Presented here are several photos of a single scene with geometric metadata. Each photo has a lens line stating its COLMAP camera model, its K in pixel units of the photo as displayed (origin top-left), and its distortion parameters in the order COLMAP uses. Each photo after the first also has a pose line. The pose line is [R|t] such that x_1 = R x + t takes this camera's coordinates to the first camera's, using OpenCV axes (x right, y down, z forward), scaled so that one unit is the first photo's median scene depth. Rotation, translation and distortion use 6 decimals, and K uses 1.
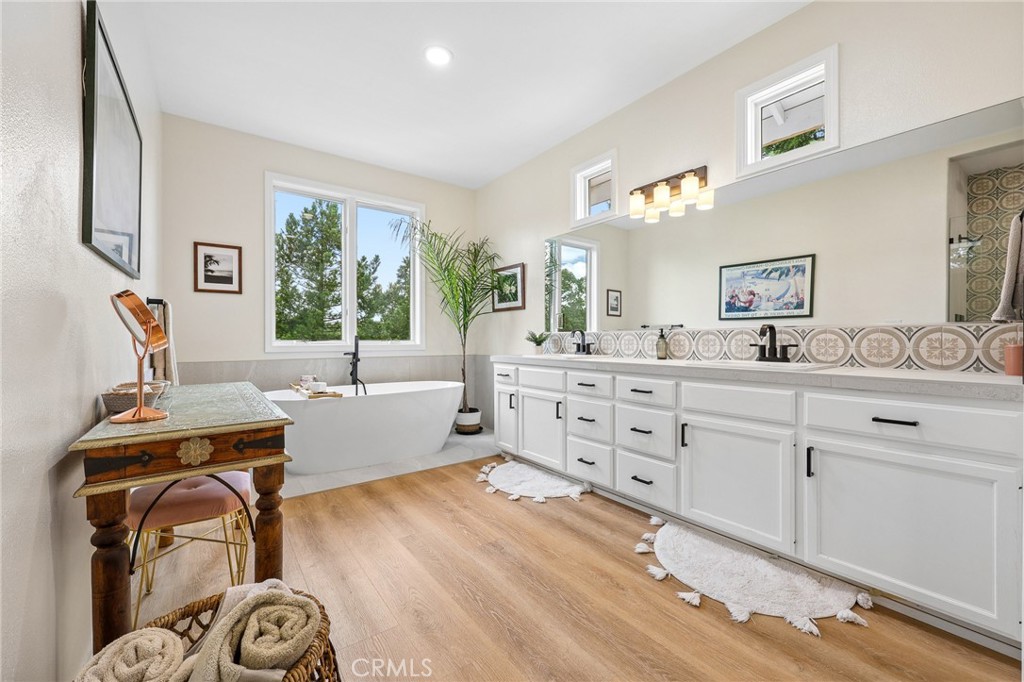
lens RADIAL K [[407.4, 0, 511.2], [0, 407.4, 347.5], [0, 0, 1]] dist [-0.006471, 0.002854]
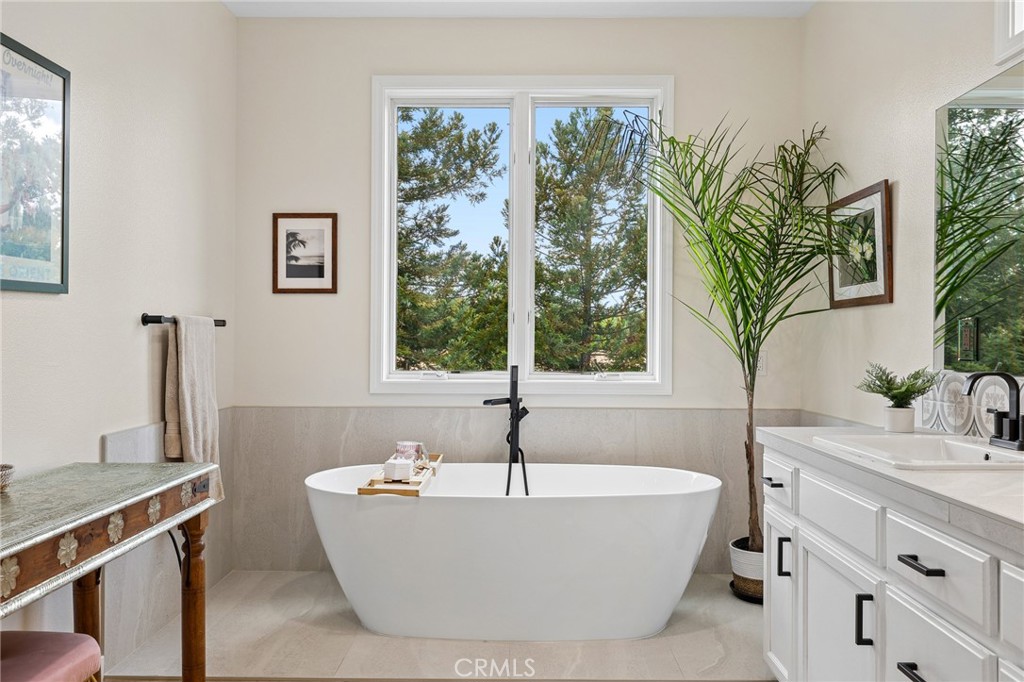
lens RADIAL K [[781.1, 0, 513.1], [0, 781.1, 346.6], [0, 0, 1]] dist [0.001813, 0.005264]
pose [[0.799263, 0.008175, -0.600926, 0.274850], [-0.016634, 0.999825, -0.008522, -0.061062], [0.600752, 0.016807, 0.799259, 0.314428]]
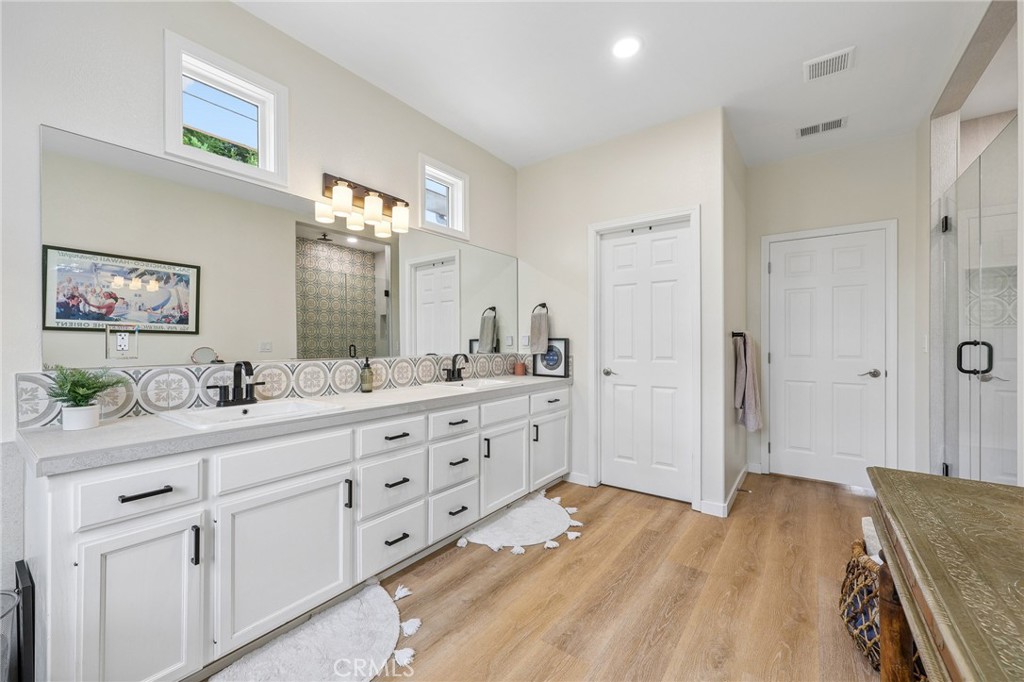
lens RADIAL K [[407.4, 0, 511.7], [0, 407.4, 346.0], [0, 0, 1]] dist [-0.006471, 0.002854]
pose [[-0.298463, -0.007118, 0.954395, -0.555736], [0.016579, 0.999783, 0.012641, -0.075695], [-0.954277, 0.019596, -0.298280, 0.960615]]
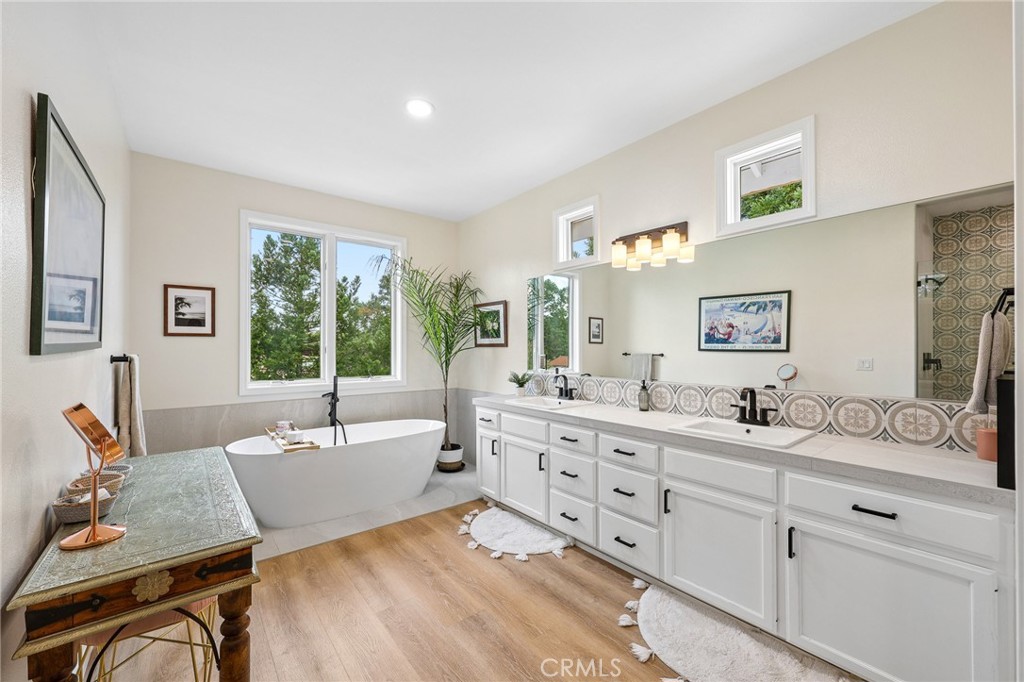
lens RADIAL K [[407.4, 0, 509.4], [0, 407.4, 350.2], [0, 0, 1]] dist [-0.006471, 0.002854]
pose [[0.999301, -0.000547, 0.037389, 0.002212], [0.001044, 0.999911, -0.013282, -0.105990], [-0.037378, 0.013312, 0.999213, 0.011369]]
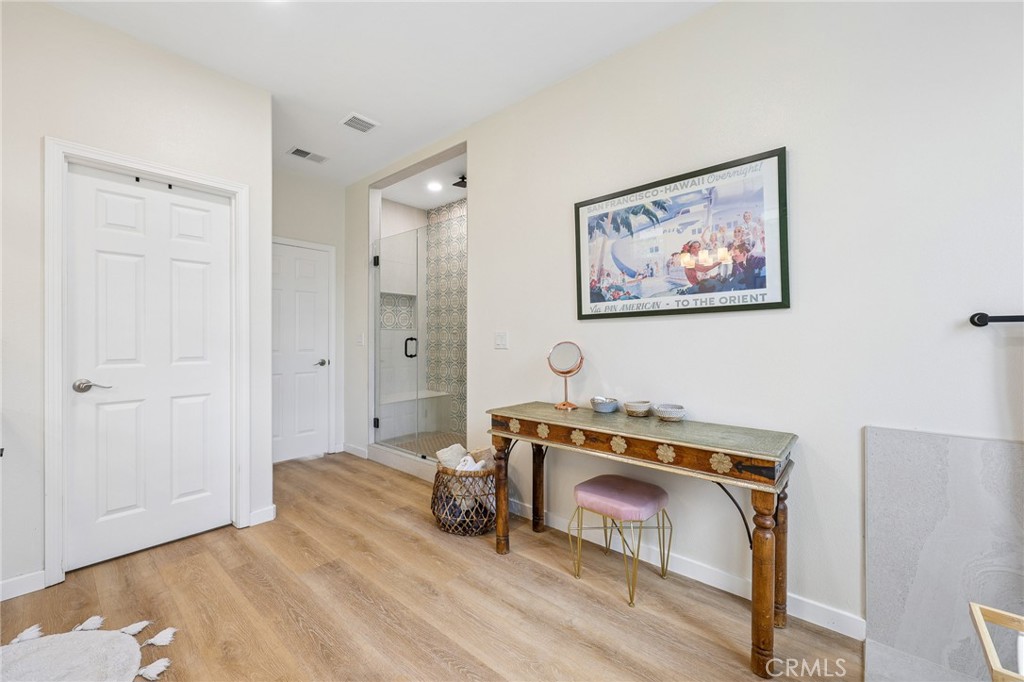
lens RADIAL K [[407.4, 0, 512.1], [0, 407.4, 340.5], [0, 0, 1]] dist [-0.006471, 0.002854]
pose [[-0.976121, 0.003034, -0.217208, -0.105910], [-0.001852, 0.999750, 0.022286, -0.081469], [0.217222, 0.022156, -0.975871, 1.233307]]
